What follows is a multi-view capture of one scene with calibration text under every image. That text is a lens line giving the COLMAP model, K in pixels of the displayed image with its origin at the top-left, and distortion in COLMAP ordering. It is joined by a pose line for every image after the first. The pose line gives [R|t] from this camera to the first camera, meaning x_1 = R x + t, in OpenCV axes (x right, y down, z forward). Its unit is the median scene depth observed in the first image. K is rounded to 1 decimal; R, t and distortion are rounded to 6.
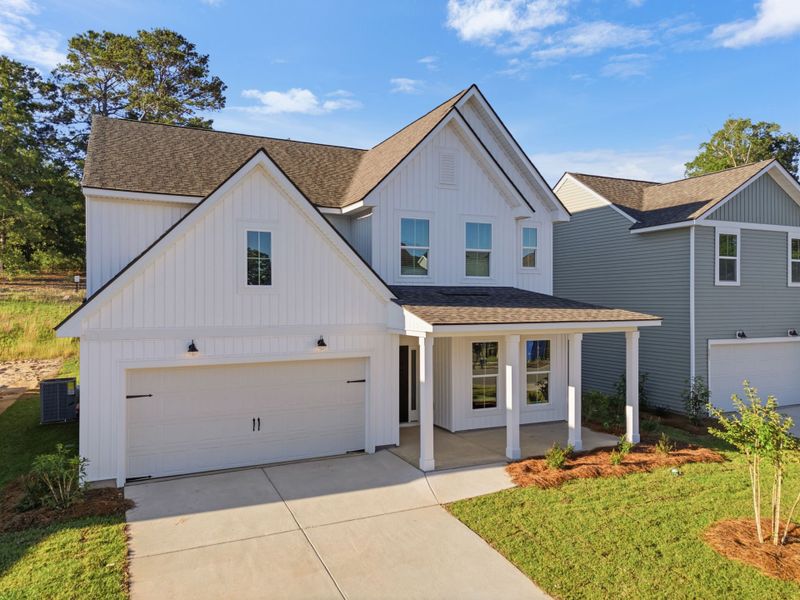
lens RADIAL K [[580.3, 0, 400.0], [0, 580.3, 300.0], [0, 0, 1]] dist [0.009744, -0.004227]
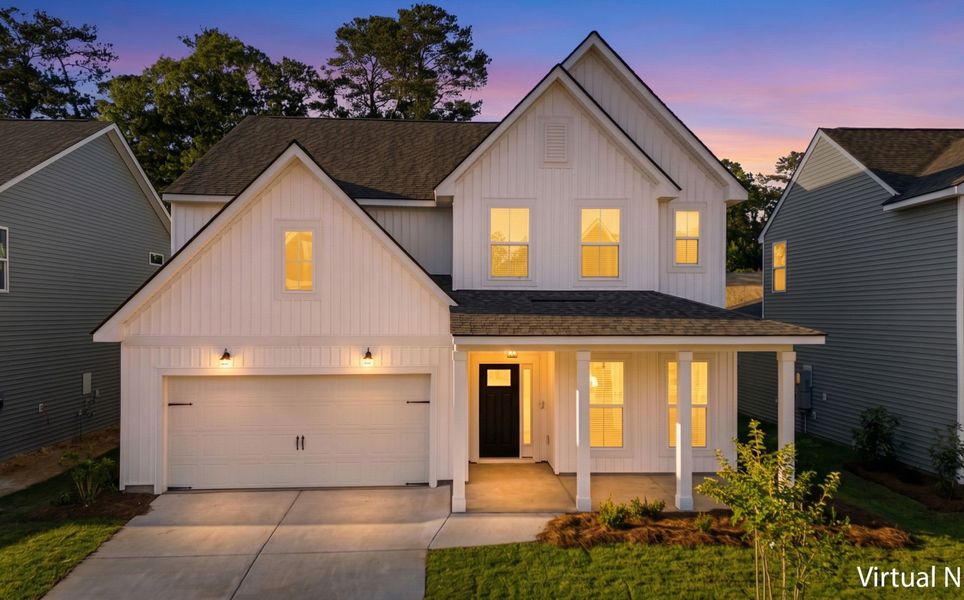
lens RADIAL K [[724.8, 0, 483.7], [0, 724.8, 312.1], [0, 0, 1]] dist [0.003510, 0.009112]
pose [[0.927460, 0.001995, -0.373916, 0.384333], [-0.001449, 0.999997, 0.001739, 0.005071], [0.373918, -0.001071, 0.927461, 0.043130]]
